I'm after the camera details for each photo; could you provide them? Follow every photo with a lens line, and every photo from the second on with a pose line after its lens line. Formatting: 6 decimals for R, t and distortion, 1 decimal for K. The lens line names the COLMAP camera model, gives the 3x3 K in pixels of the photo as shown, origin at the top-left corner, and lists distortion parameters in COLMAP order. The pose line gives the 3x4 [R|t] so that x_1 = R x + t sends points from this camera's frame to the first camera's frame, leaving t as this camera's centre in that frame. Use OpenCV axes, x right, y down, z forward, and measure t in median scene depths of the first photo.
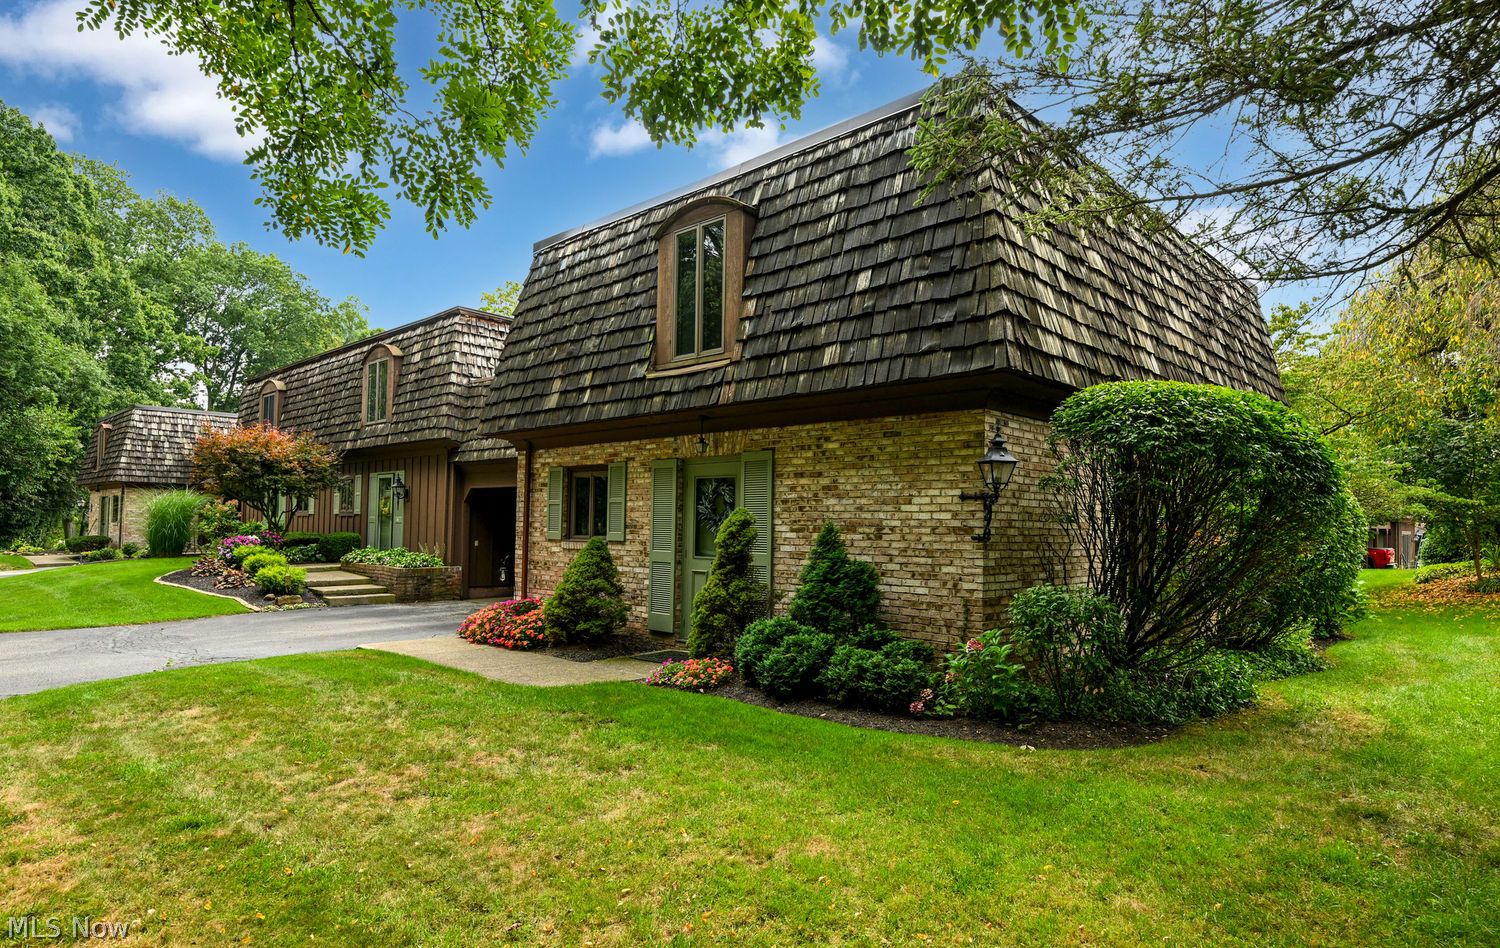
lens RADIAL K [[849.2, 0, 749.1], [0, 849.2, 484.2], [0, 0, 1]] dist [0.008364, 0.000118]
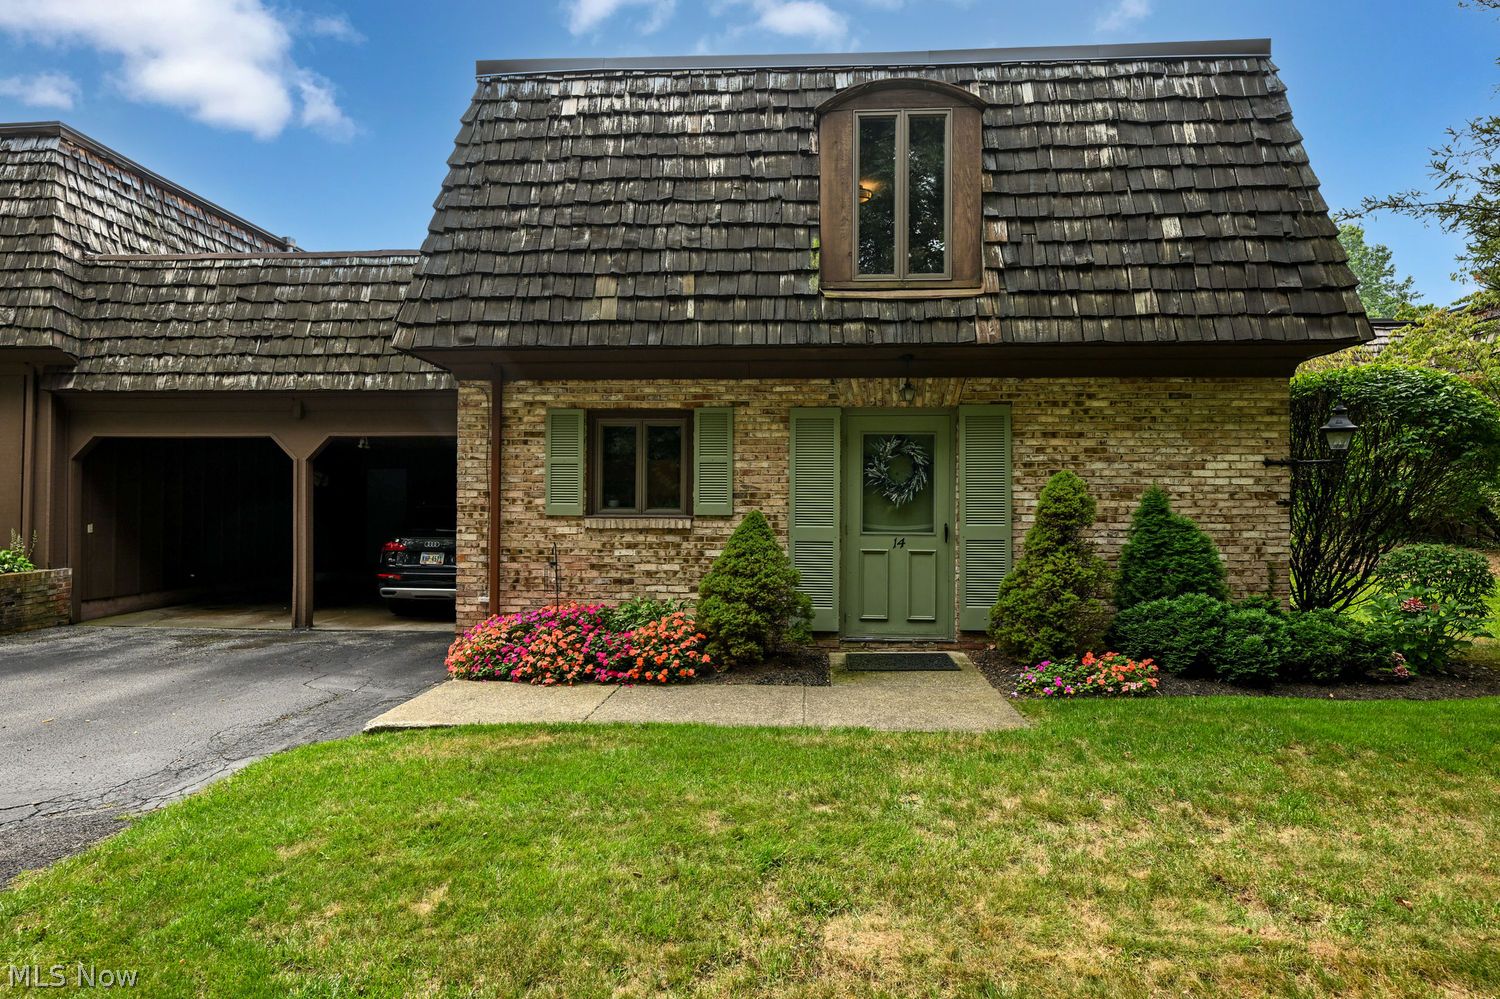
lens RADIAL K [[804.5, 0, 750.0], [0, 804.5, 488.8], [0, 0, 1]] dist [-0.000353, 0.000881]
pose [[0.761855, 0.002059, 0.647744, -0.692548], [-0.025274, 0.999328, 0.026549, 0.029790], [-0.647254, -0.036598, 0.761395, 0.546851]]
